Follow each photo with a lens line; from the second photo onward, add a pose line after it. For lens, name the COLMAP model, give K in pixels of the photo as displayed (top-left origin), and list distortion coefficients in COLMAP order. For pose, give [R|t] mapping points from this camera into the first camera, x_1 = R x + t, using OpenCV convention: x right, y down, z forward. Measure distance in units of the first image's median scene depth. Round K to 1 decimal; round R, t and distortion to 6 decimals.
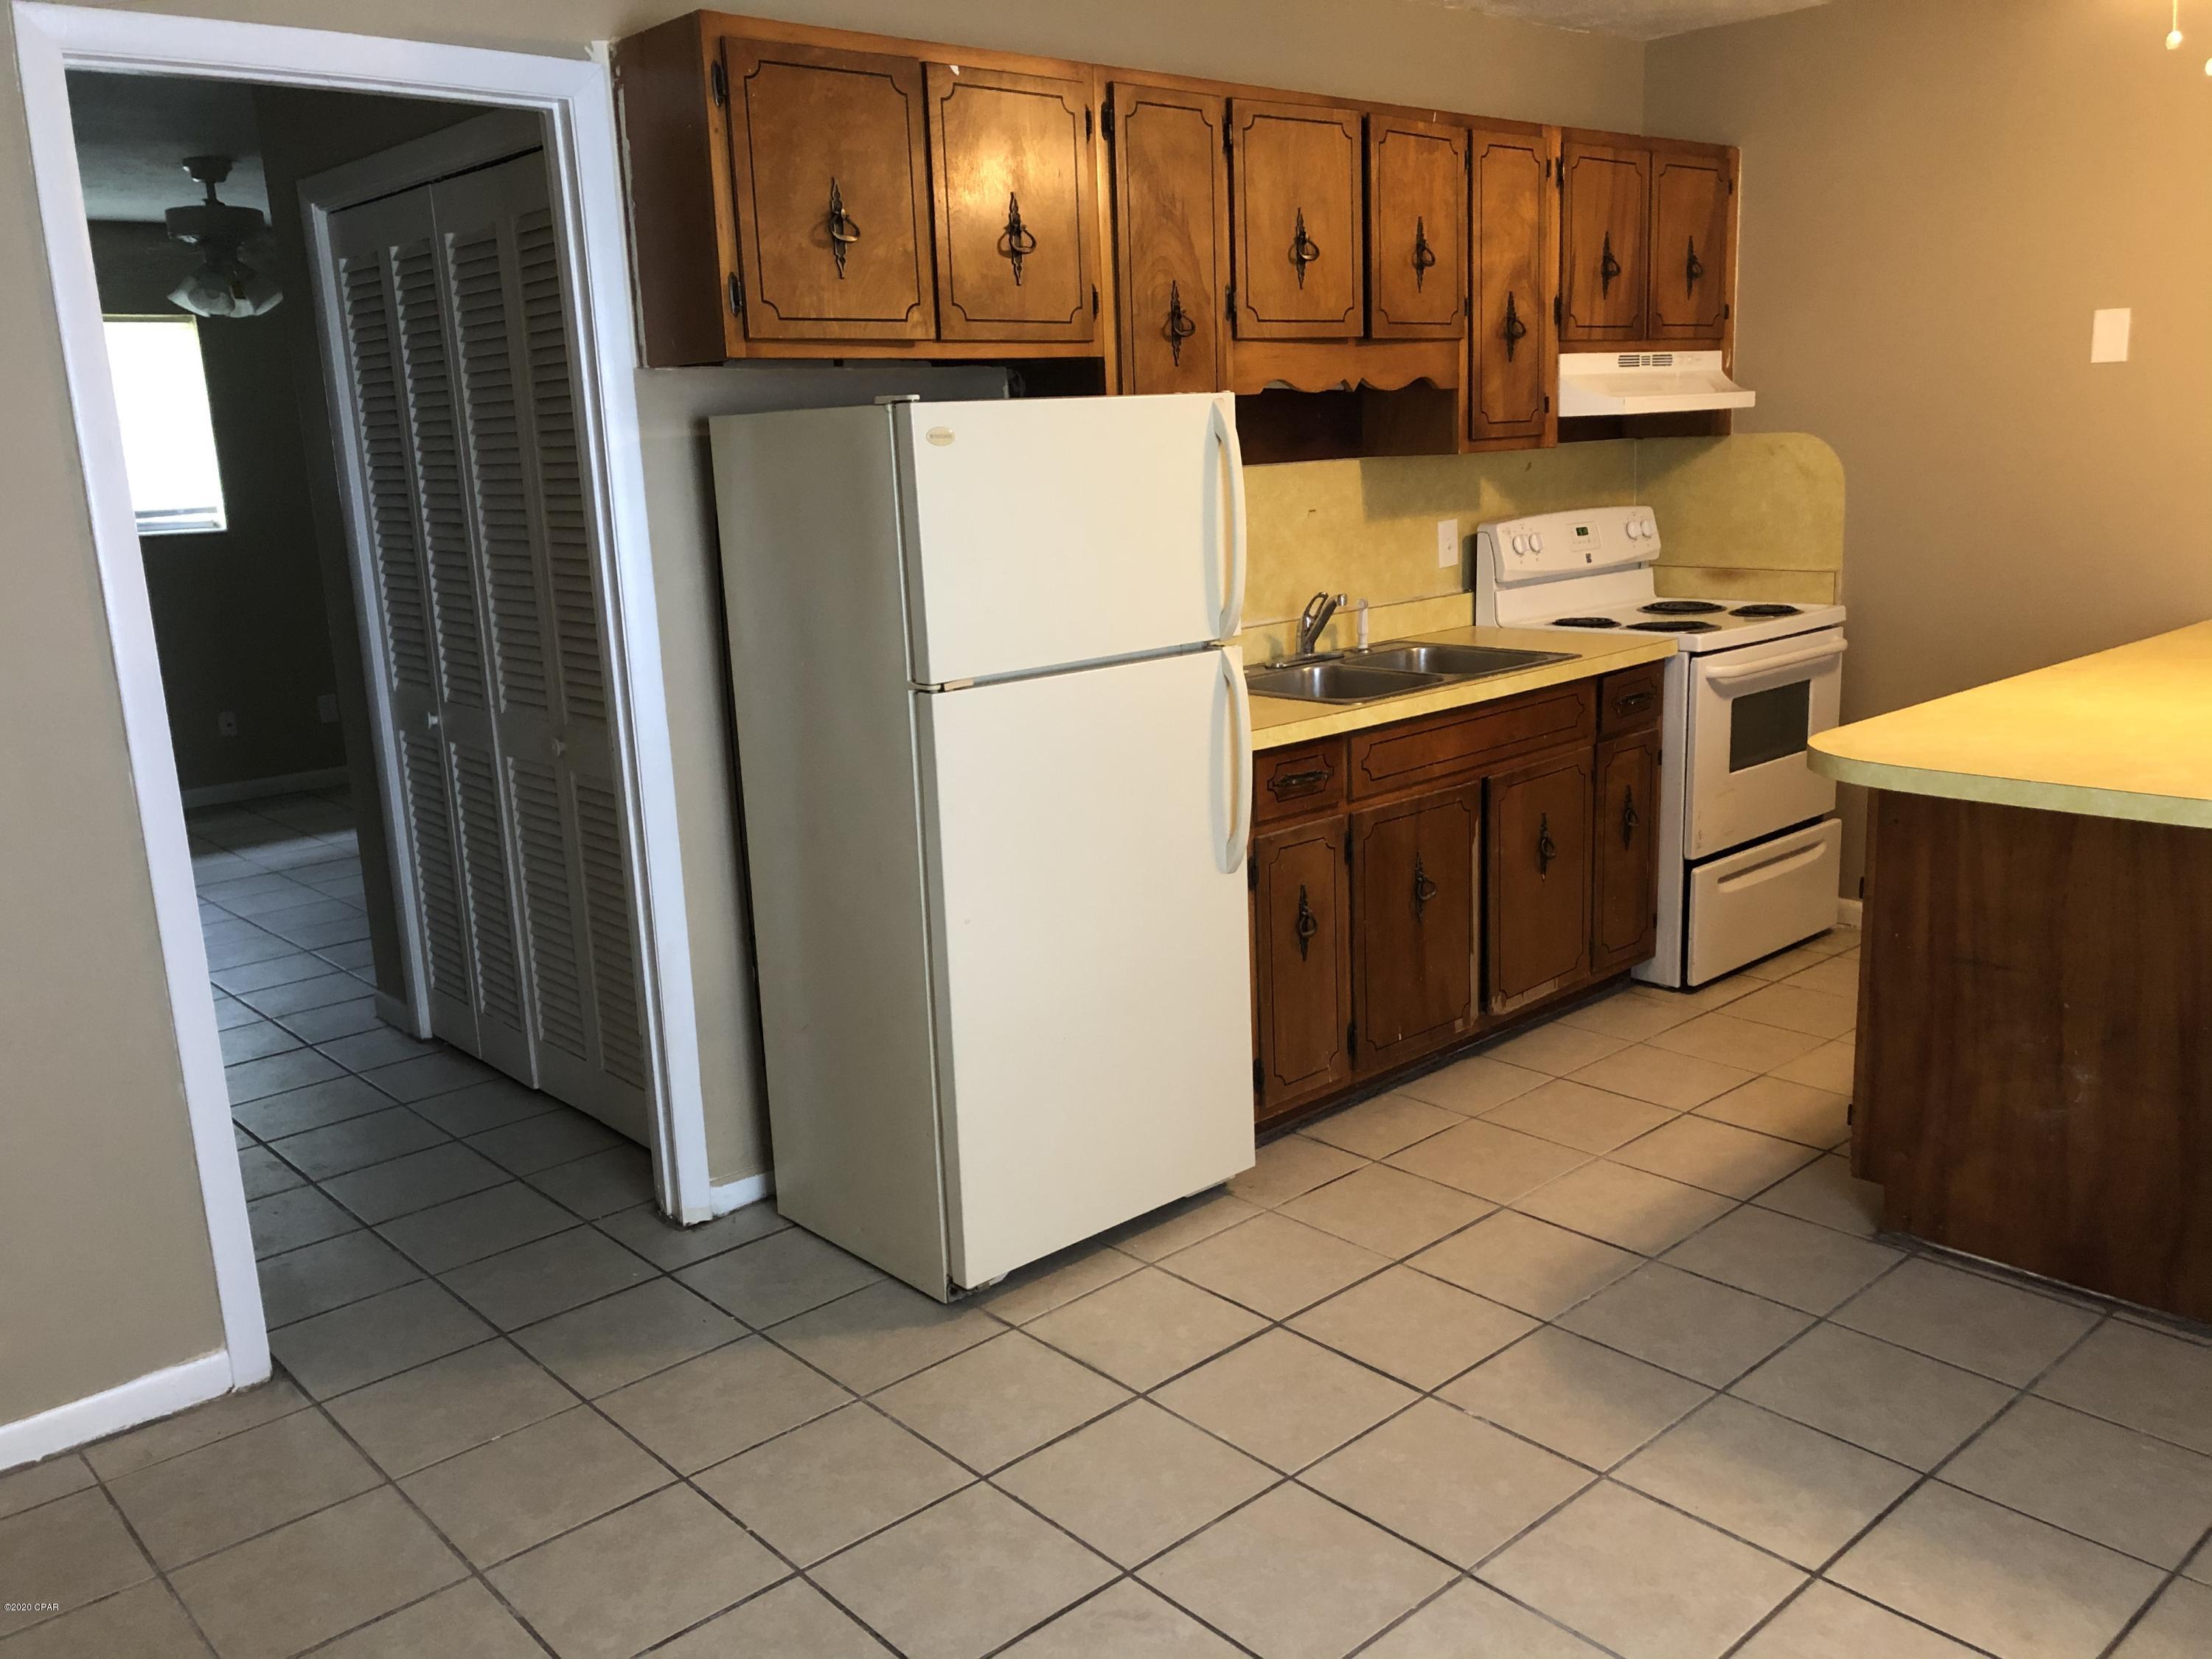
lens RADIAL K [[1810.5, 0, 1106.0], [0, 1810.5, 829.5], [0, 0, 1]] dist [0.006136, -0.012790]
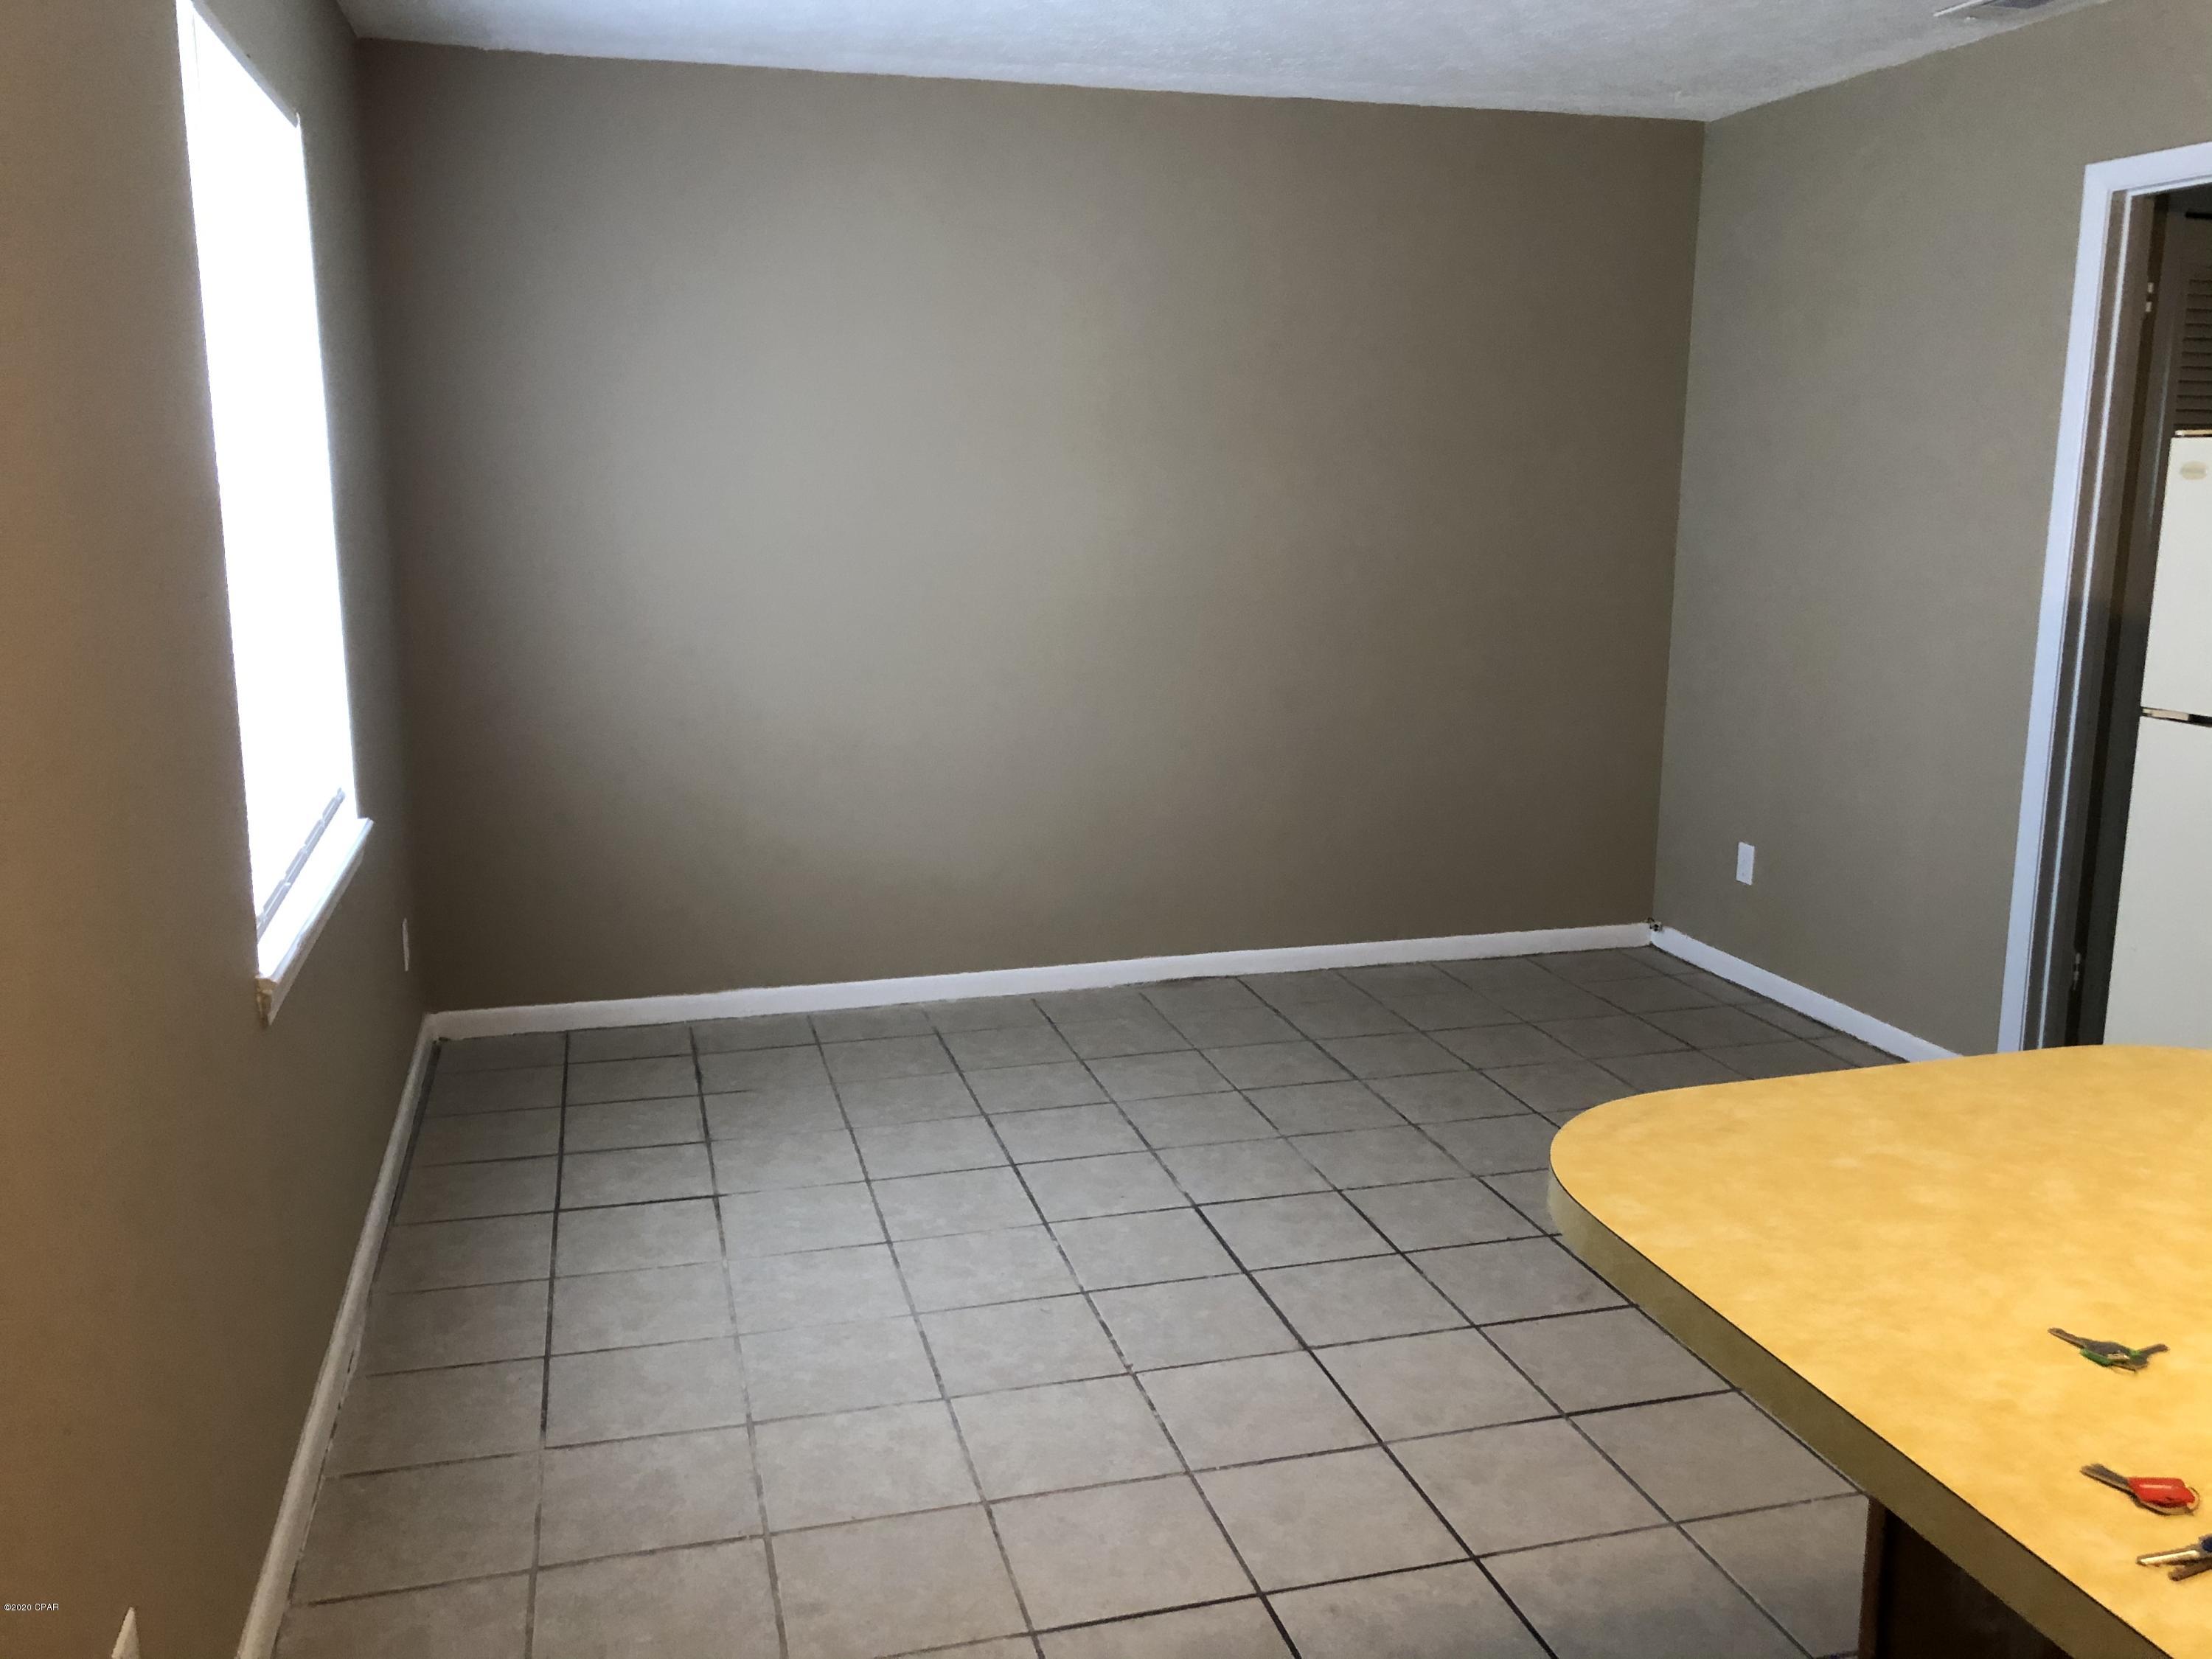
lens RADIAL K [[1810.5, 0, 1106.0], [0, 1810.5, 829.5], [0, 0, 1]] dist [0.006136, -0.012790]
pose [[-0.444840, 0.215481, -0.869302, 0.933316], [-0.183093, 0.928246, 0.323785, -0.208300], [0.876695, 0.303195, -0.373468, 0.759136]]
